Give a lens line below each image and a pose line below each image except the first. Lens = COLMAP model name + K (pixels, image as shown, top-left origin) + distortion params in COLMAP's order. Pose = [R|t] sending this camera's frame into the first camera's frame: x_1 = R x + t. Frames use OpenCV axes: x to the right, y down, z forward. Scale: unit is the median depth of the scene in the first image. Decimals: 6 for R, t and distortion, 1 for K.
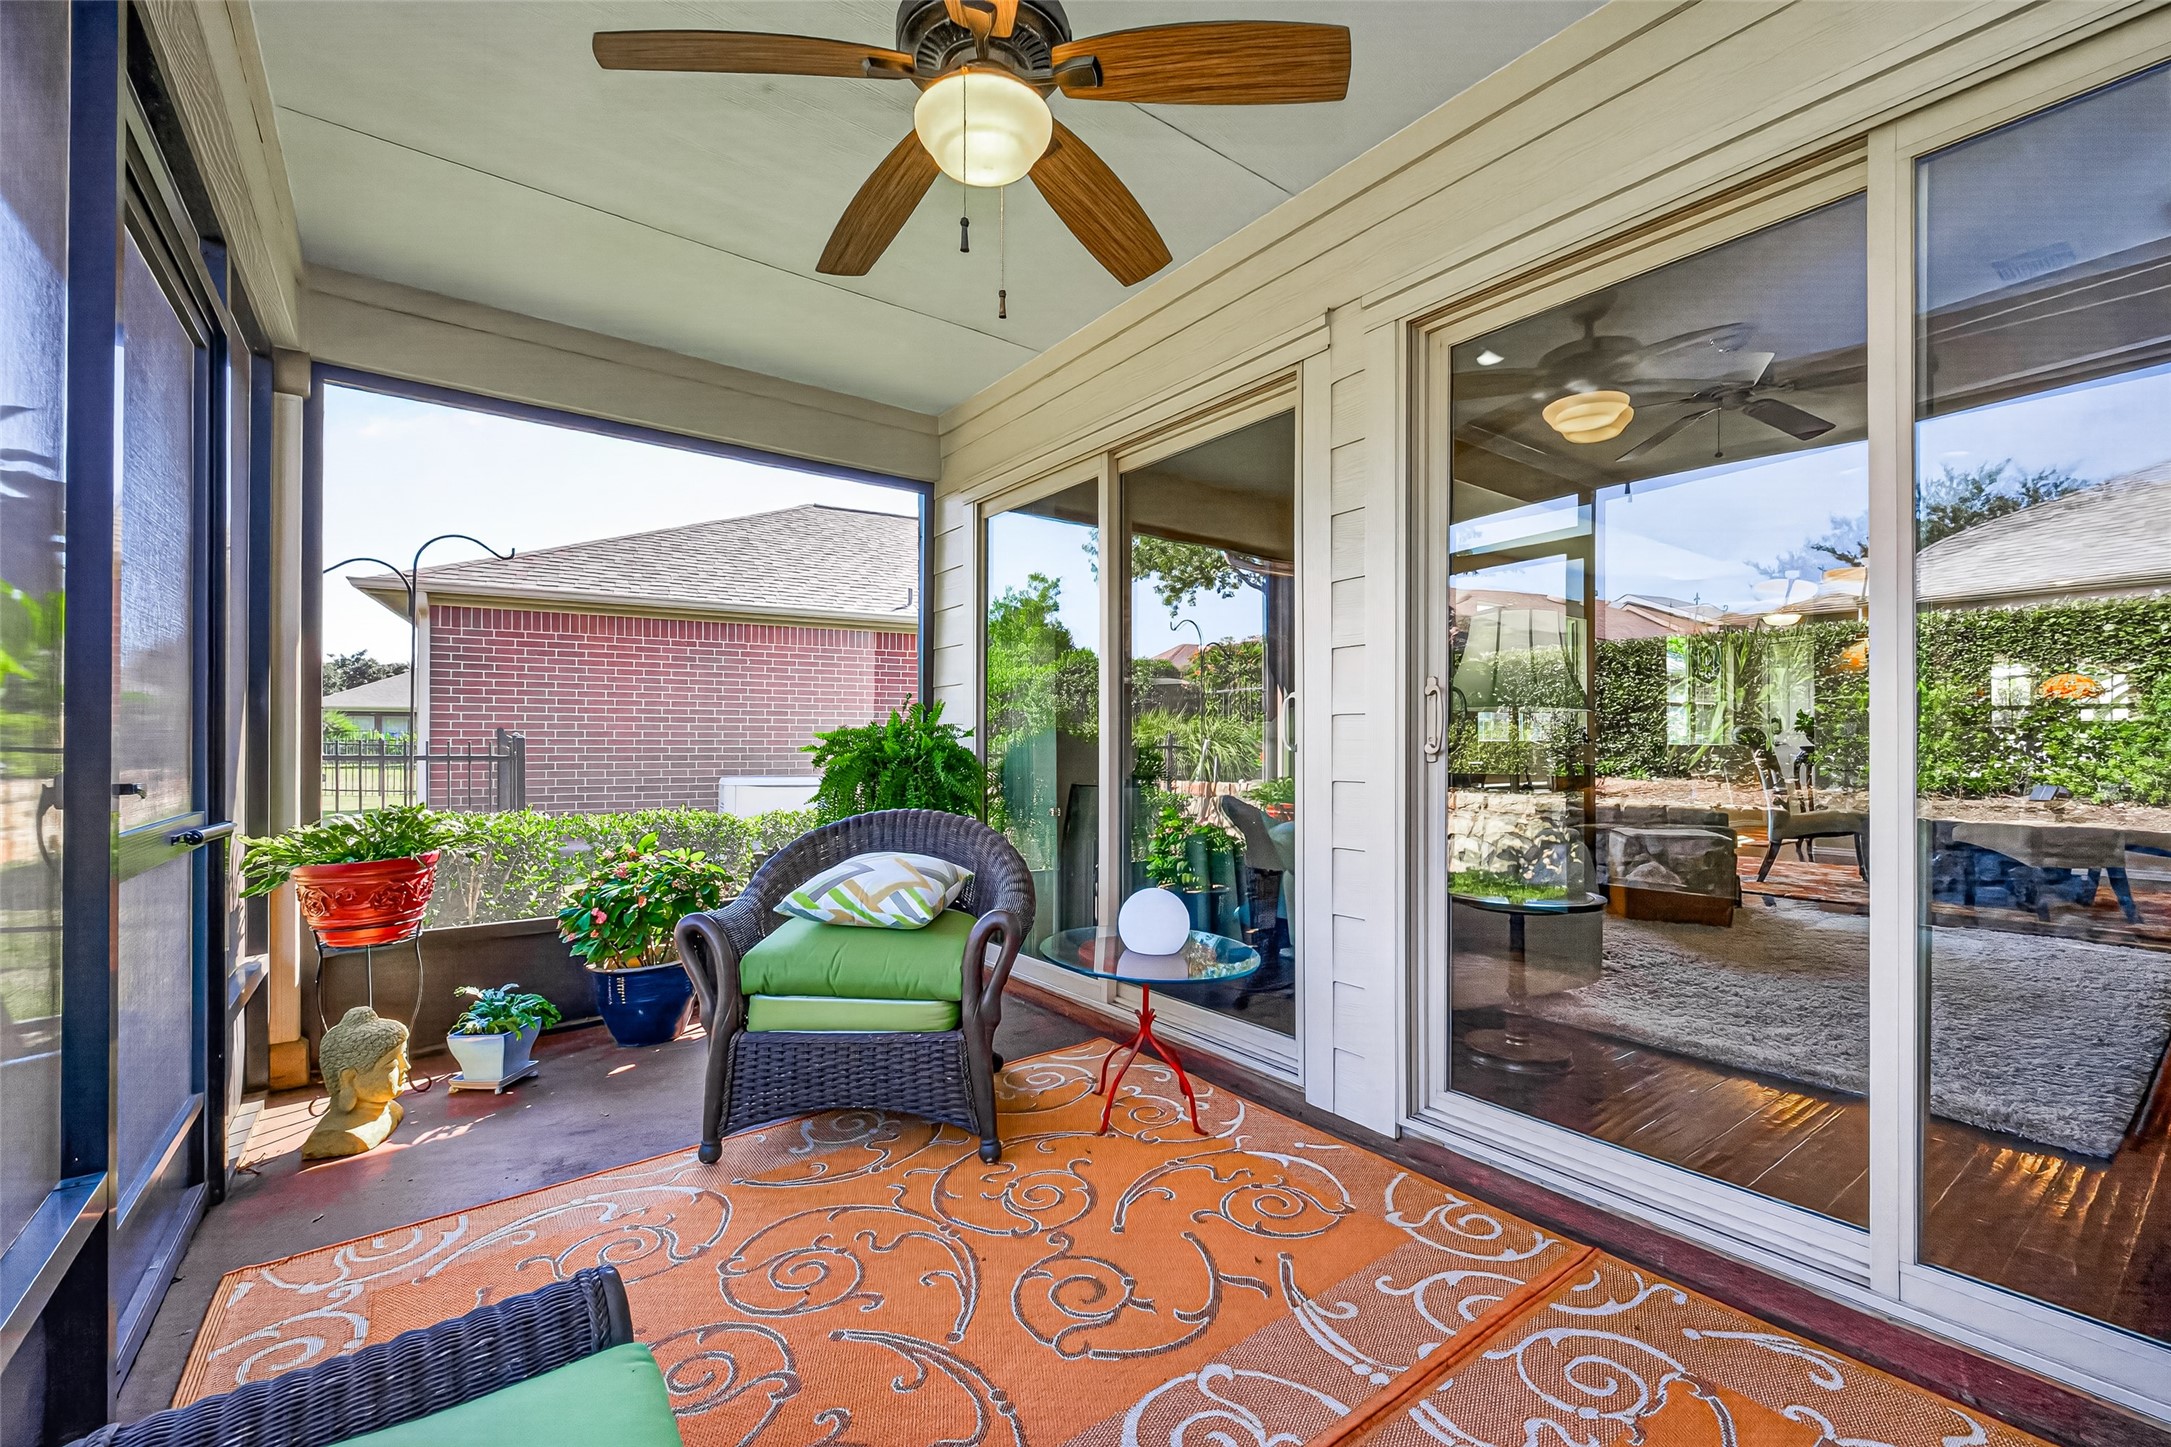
lens RADIAL K [[892.5, 0, 1078.4], [0, 892.5, 739.6], [0, 0, 1]] dist [-0.002687, -0.000216]
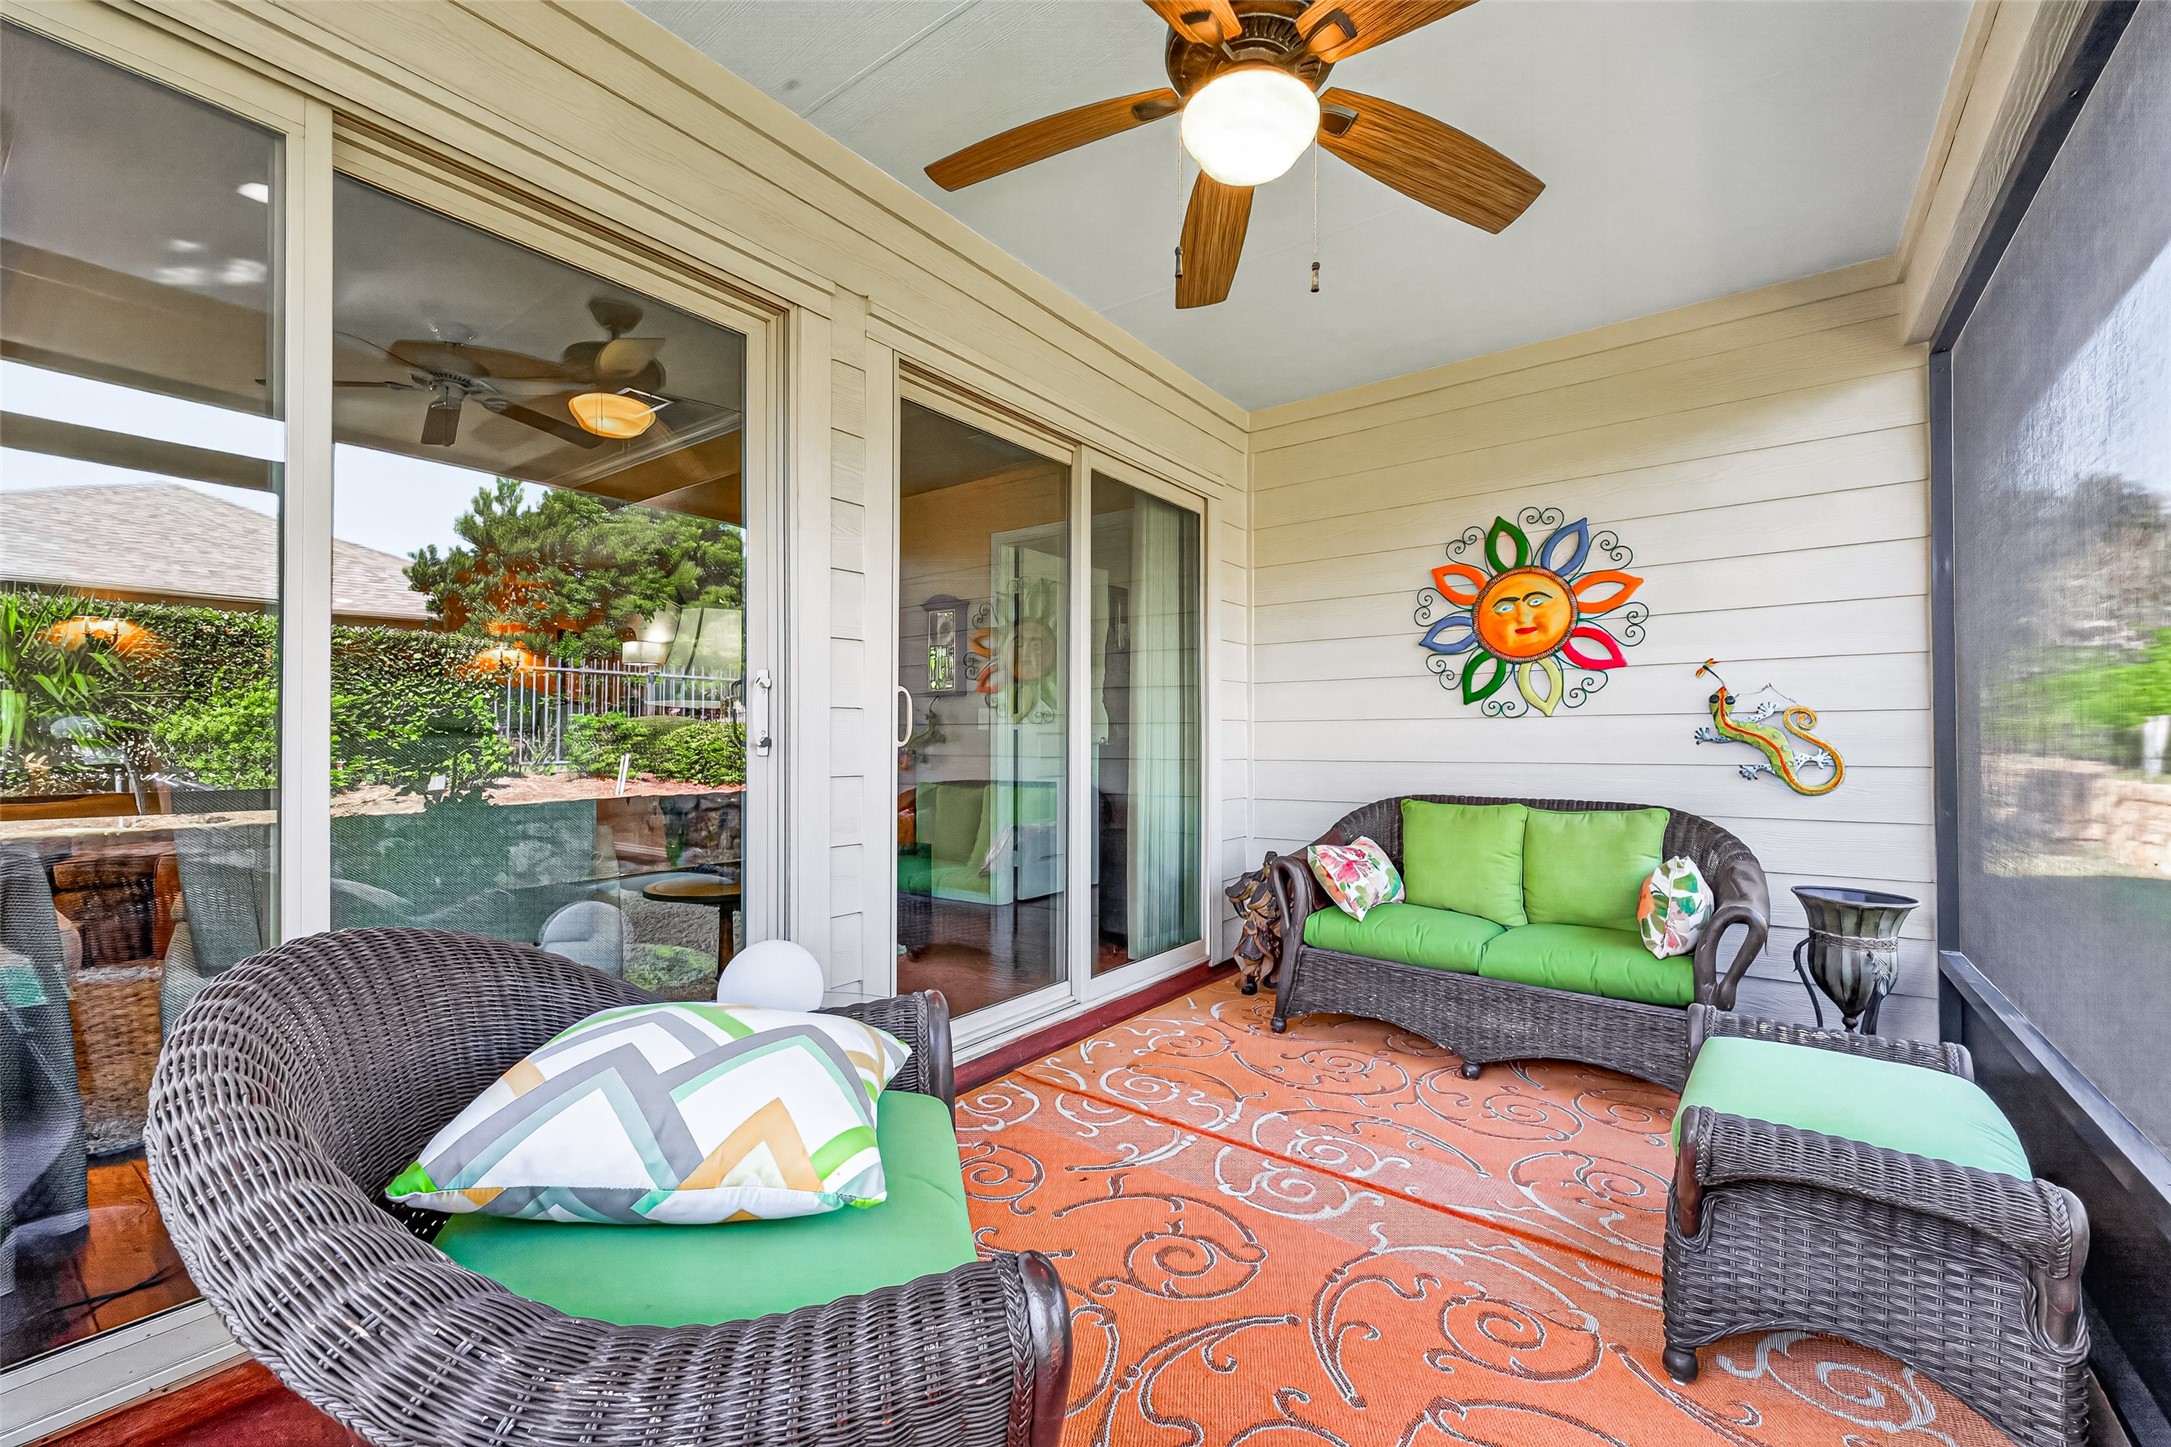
lens RADIAL K [[891.0, 0, 1087.5], [0, 891.0, 729.4], [0, 0, 1]] dist [0.003150, -0.002458]
pose [[-0.290919, 0.008527, 0.956710, -1.056854], [-0.007002, 0.999915, -0.011042, 0.005511], [-0.956722, -0.009911, -0.290835, 1.530652]]
